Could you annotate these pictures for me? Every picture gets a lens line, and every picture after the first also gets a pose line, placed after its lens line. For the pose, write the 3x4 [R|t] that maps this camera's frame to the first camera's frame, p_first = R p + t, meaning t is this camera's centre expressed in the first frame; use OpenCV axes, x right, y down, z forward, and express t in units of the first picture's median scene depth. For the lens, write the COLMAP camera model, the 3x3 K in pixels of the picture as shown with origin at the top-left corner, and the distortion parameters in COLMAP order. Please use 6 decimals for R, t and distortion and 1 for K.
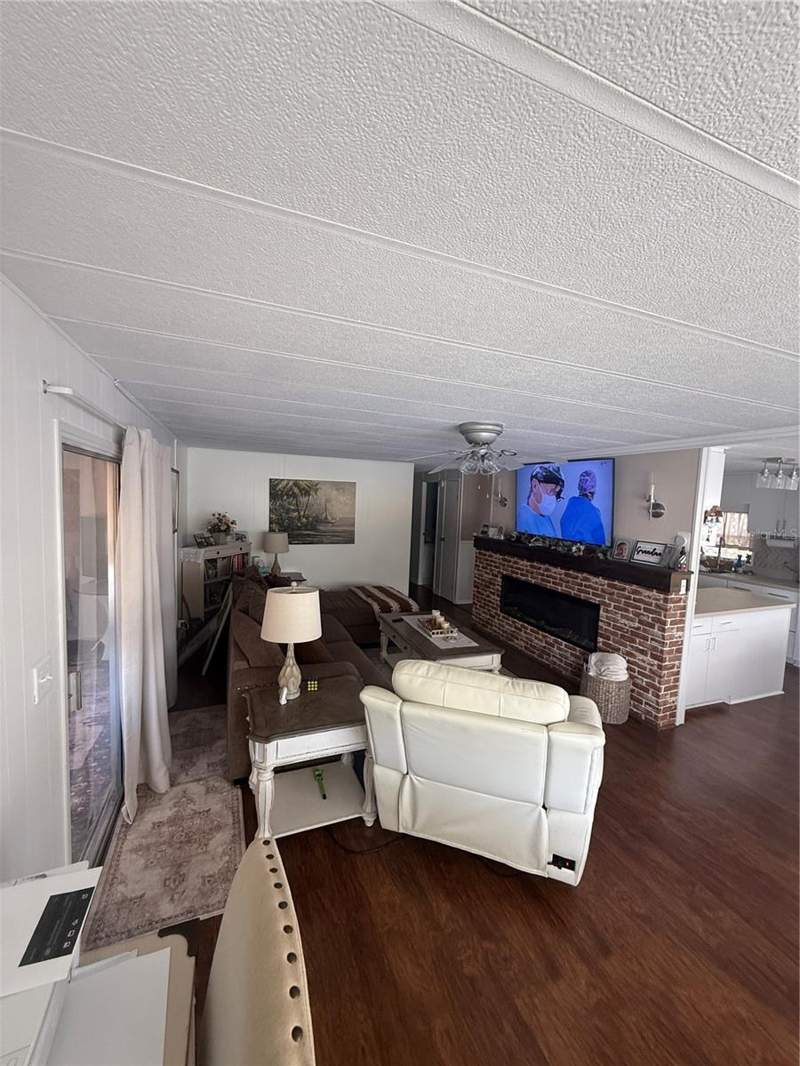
lens RADIAL K [[425.6, 0, 402.0], [0, 425.6, 528.7], [0, 0, 1]] dist [0.001105, 0.000494]
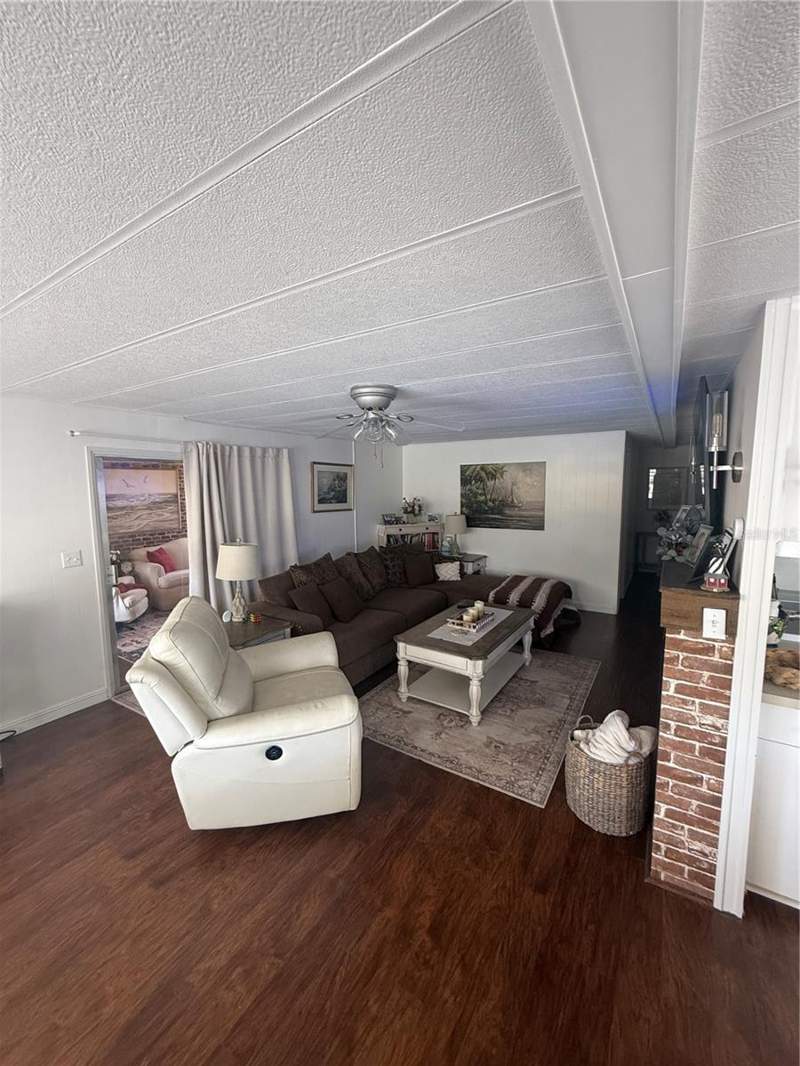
lens RADIAL K [[424.5, 0, 400.0], [0, 424.5, 533.0], [0, 0, 1]] dist [0.001720, 0.000387]
pose [[0.585312, 0.048490, -0.809357, 0.472232], [-0.027813, 0.998823, 0.039727, 0.015041], [0.810331, -0.000742, 0.585971, 0.247872]]
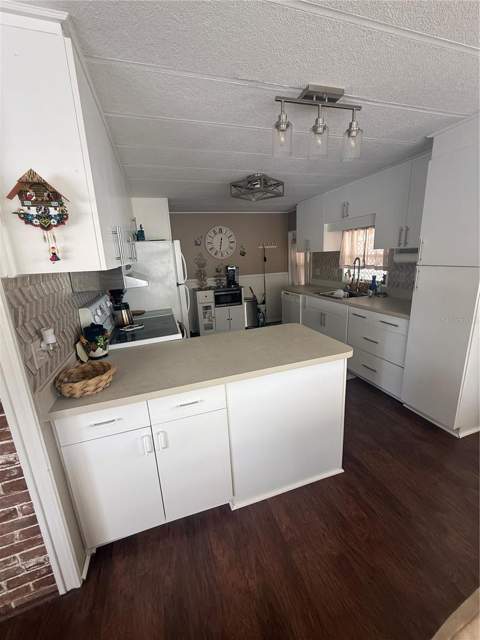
lens RADIAL K [[255.5, 0, 241.2], [0, 255.5, 317.4], [0, 0, 1]] dist [0.001105, 0.000494]
pose [[0.994373, -0.073006, -0.076760, 0.549562], [0.084897, 0.982592, 0.165242, 0.035427], [0.063360, -0.170829, 0.983261, 0.432905]]
